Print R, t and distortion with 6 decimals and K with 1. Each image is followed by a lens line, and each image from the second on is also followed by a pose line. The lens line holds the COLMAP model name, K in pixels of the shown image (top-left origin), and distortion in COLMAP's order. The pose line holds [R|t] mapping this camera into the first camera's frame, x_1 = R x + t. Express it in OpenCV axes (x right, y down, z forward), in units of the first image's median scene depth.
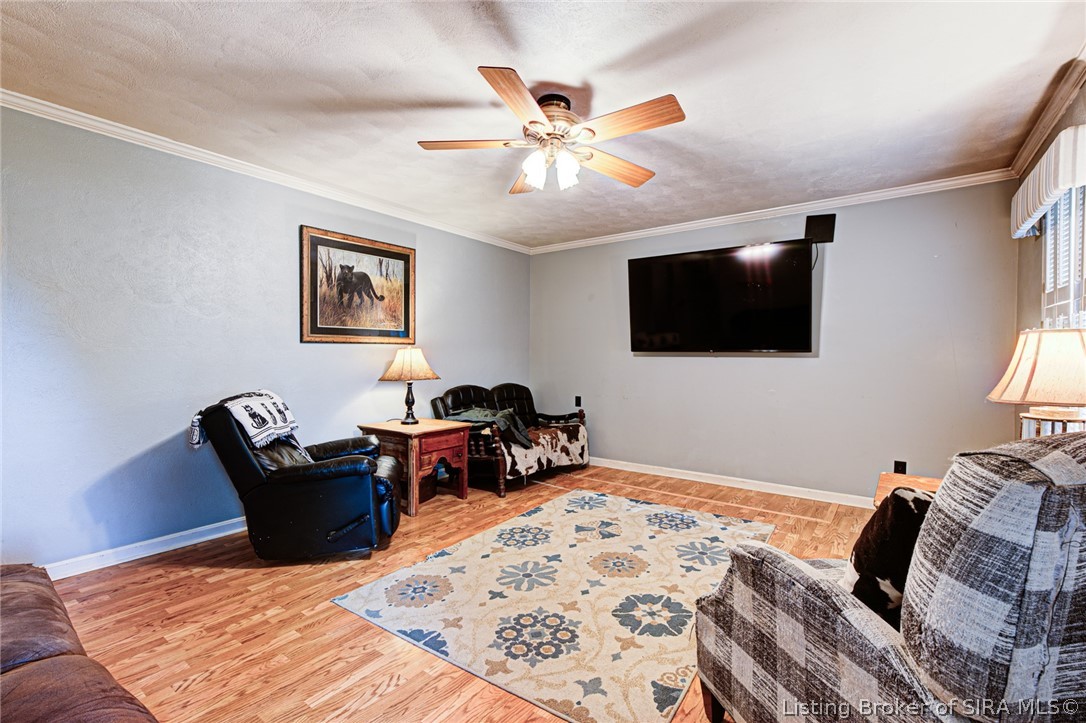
lens RADIAL K [[493.8, 0, 548.3], [0, 493.8, 357.7], [0, 0, 1]] dist [0.002157, 0.000552]
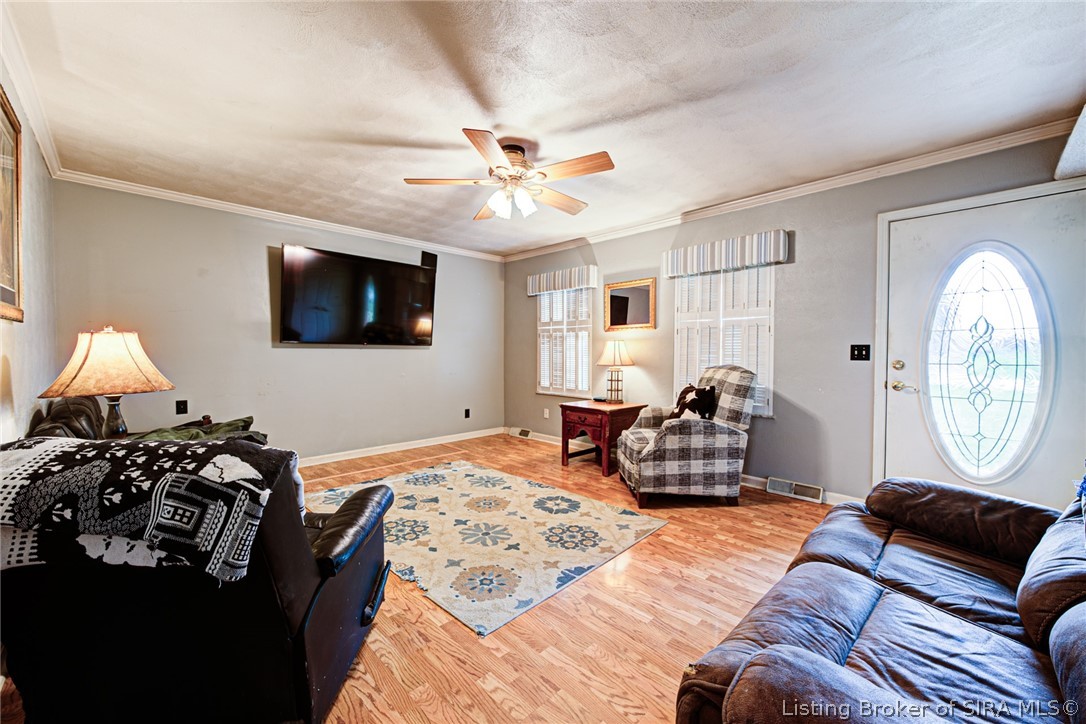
lens RADIAL K [[428.2, 0, 550.9], [0, 428.2, 361.1], [0, 0, 1]] dist [-0.006260, 0.001555]
pose [[0.134434, -0.027231, 0.990548, -1.053312], [0.000783, 0.999625, 0.027374, 0.000243], [-0.990922, -0.002904, 0.134405, 0.731452]]
